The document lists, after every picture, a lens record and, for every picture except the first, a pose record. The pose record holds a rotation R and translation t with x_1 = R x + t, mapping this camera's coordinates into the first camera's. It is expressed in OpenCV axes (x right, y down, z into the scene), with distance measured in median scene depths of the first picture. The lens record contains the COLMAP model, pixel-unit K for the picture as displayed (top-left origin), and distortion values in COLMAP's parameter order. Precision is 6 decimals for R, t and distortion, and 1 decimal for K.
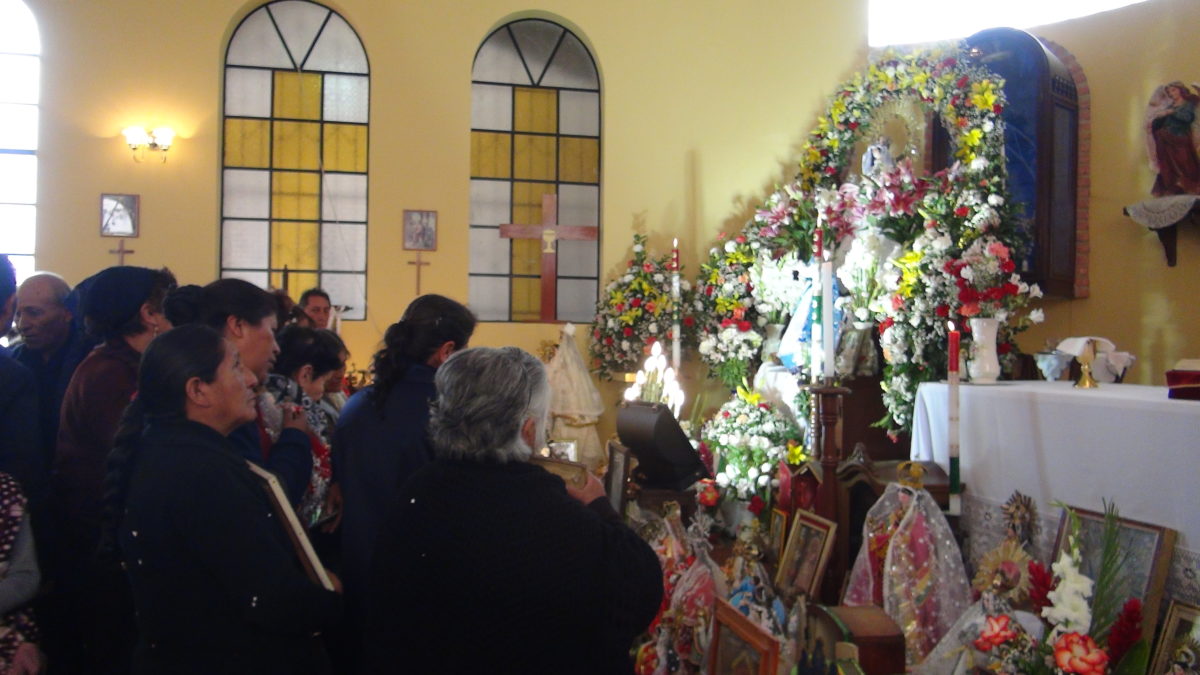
lens RADIAL K [[949.9, 0, 598.6], [0, 949.9, 336.1], [0, 0, 1]] dist [-0.005192, 0.001677]
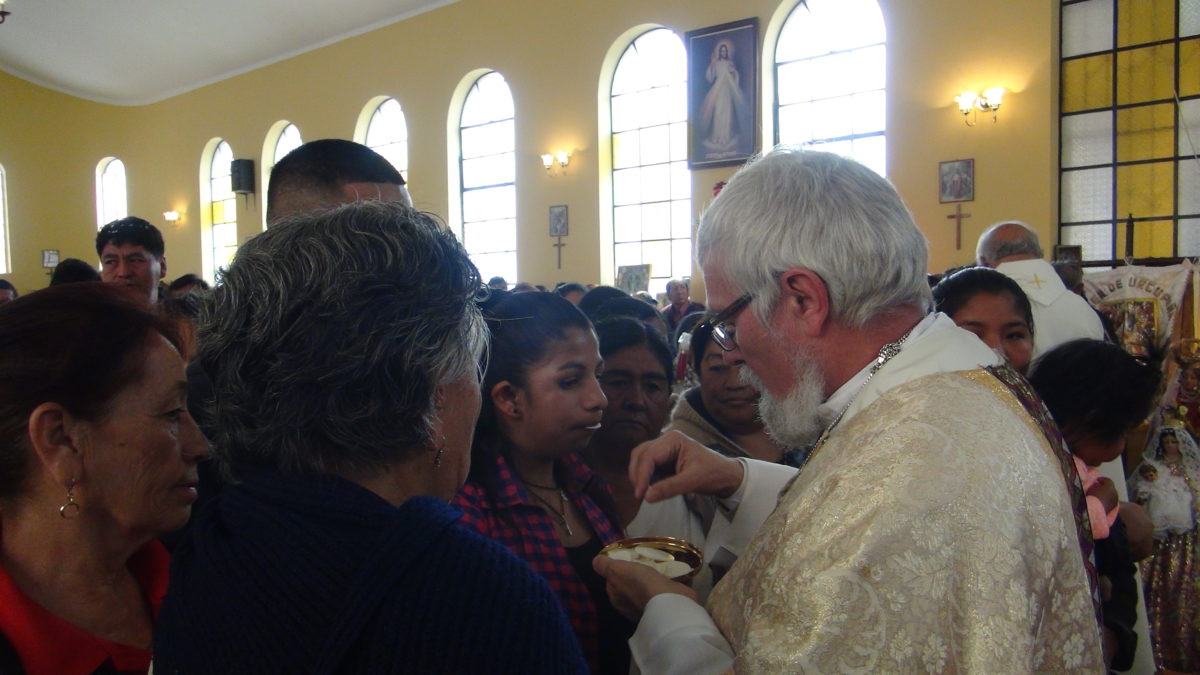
lens RADIAL K [[949.9, 0, 598.6], [0, 949.9, 336.1], [0, 0, 1]] dist [-0.005192, 0.001677]
pose [[0.583239, 0.014945, -0.812163, 0.109938], [0.039279, 0.998142, 0.046575, -0.023962], [0.811351, -0.059065, 0.581568, 0.081947]]
